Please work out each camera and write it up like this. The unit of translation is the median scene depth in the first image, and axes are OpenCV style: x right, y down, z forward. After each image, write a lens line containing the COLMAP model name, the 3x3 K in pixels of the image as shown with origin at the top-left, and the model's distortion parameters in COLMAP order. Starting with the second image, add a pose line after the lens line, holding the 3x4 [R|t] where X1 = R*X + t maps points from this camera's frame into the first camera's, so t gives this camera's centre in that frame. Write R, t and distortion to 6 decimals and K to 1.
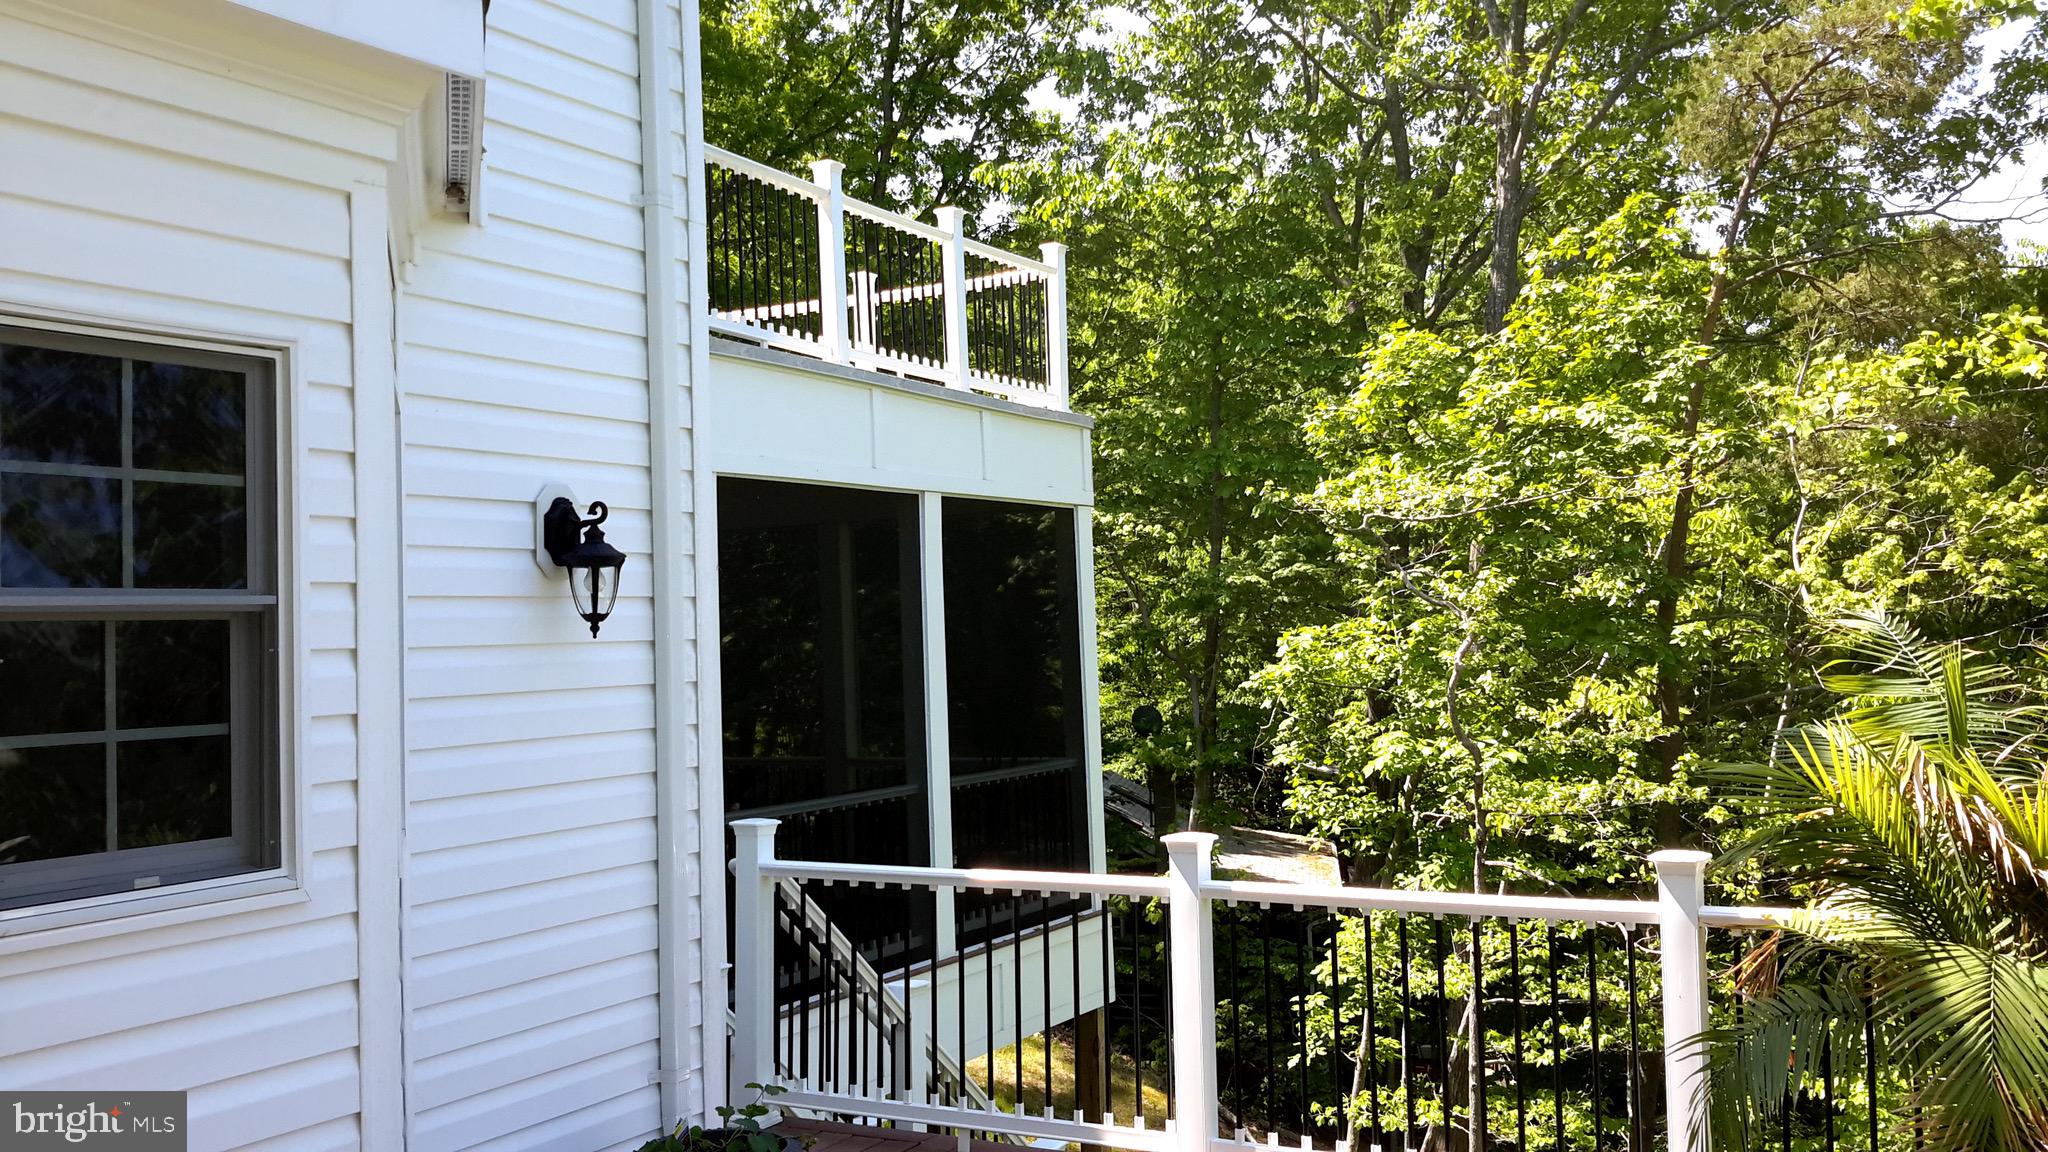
lens RADIAL K [[1897.8, 0, 1024.0], [0, 1897.8, 576.0], [0, 0, 1]] dist [0.135342, -0.337258]
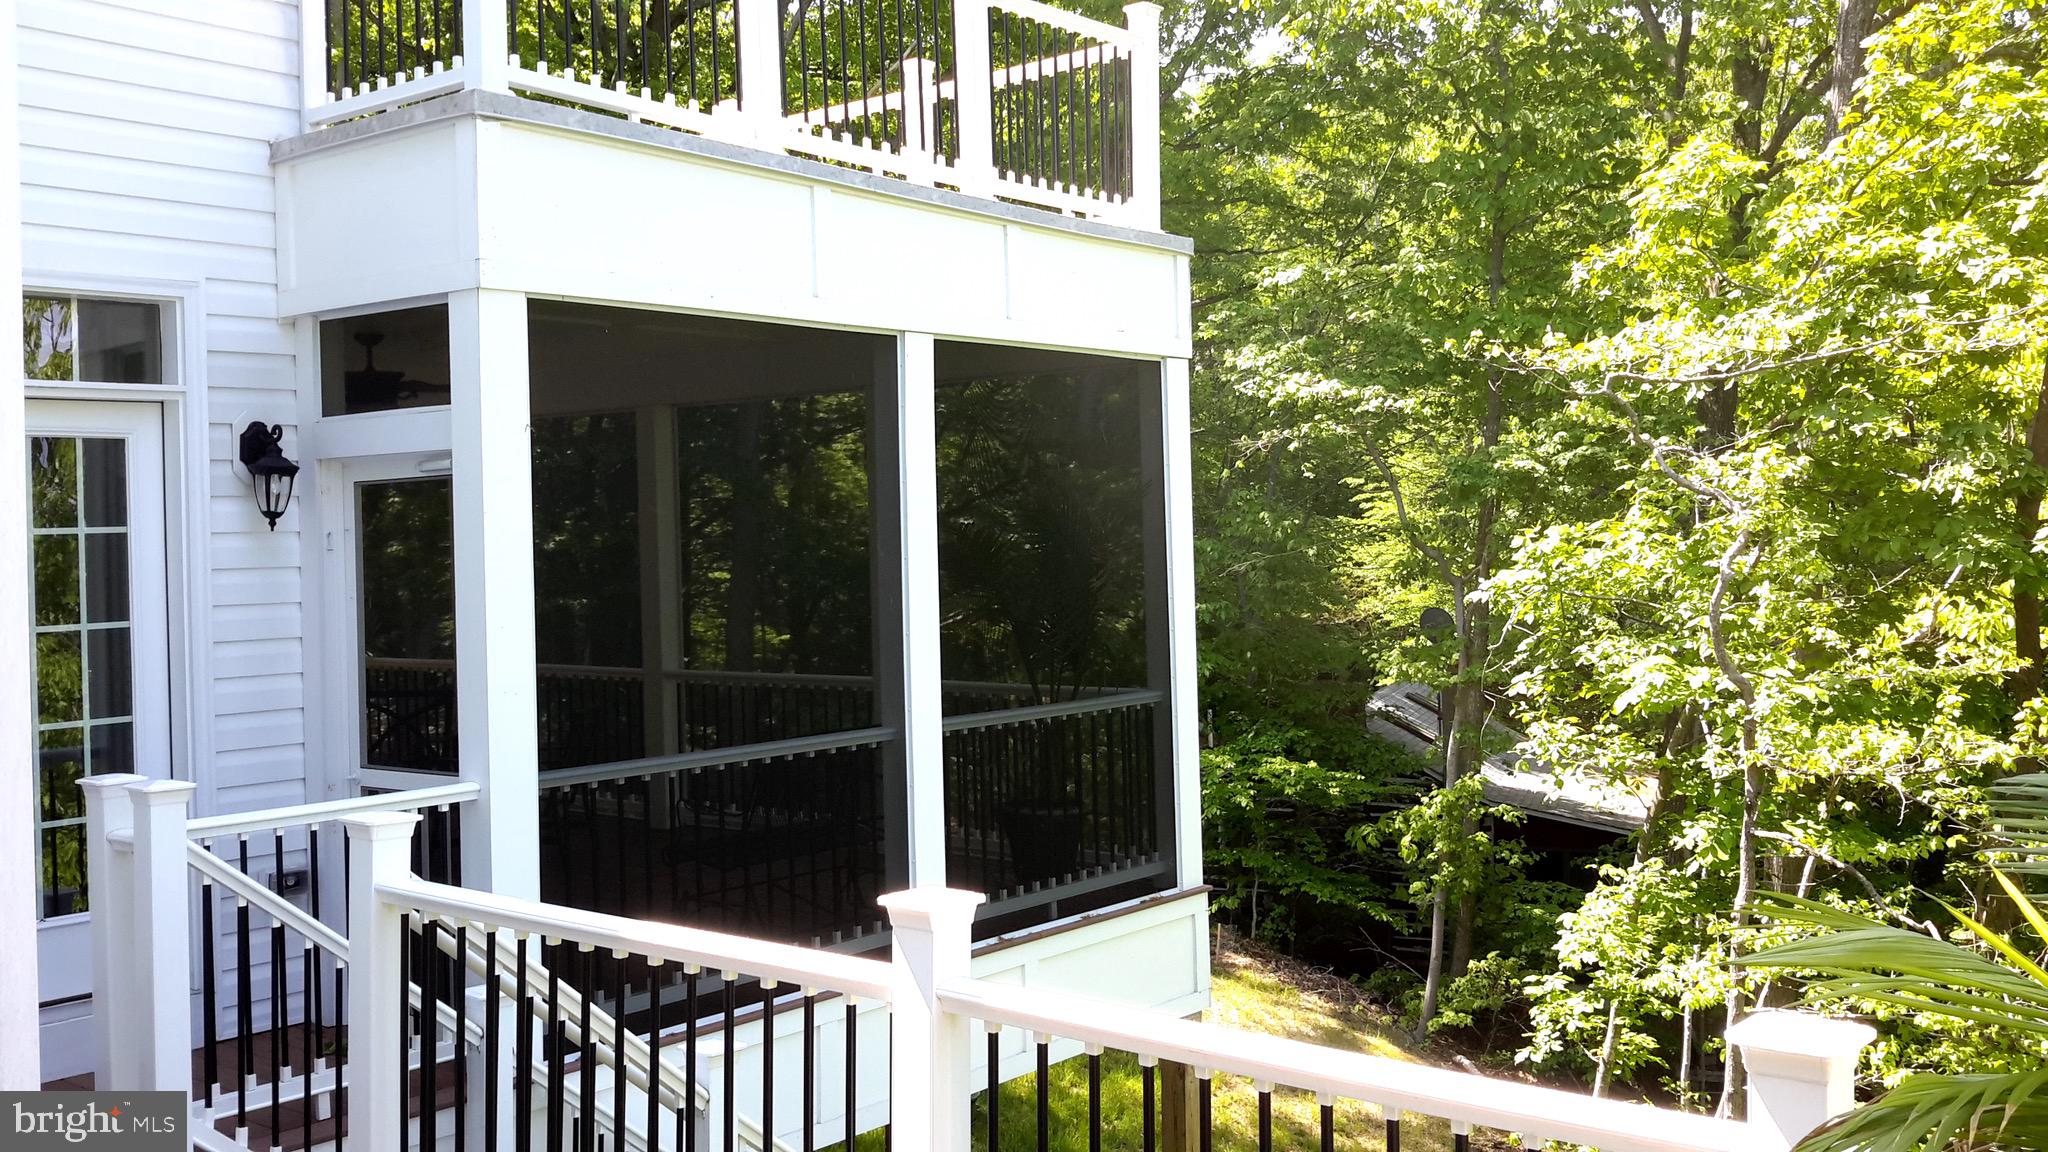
lens RADIAL K [[1876.3, 0, 1149.3], [0, 1876.3, 587.1], [0, 0, 1]] dist [0.265053, -0.607942]
pose [[0.989435, 0.018875, -0.143746, 0.106308], [-0.009616, 0.997850, 0.064837, 0.004003], [0.144661, -0.062769, 0.987488, 0.204030]]
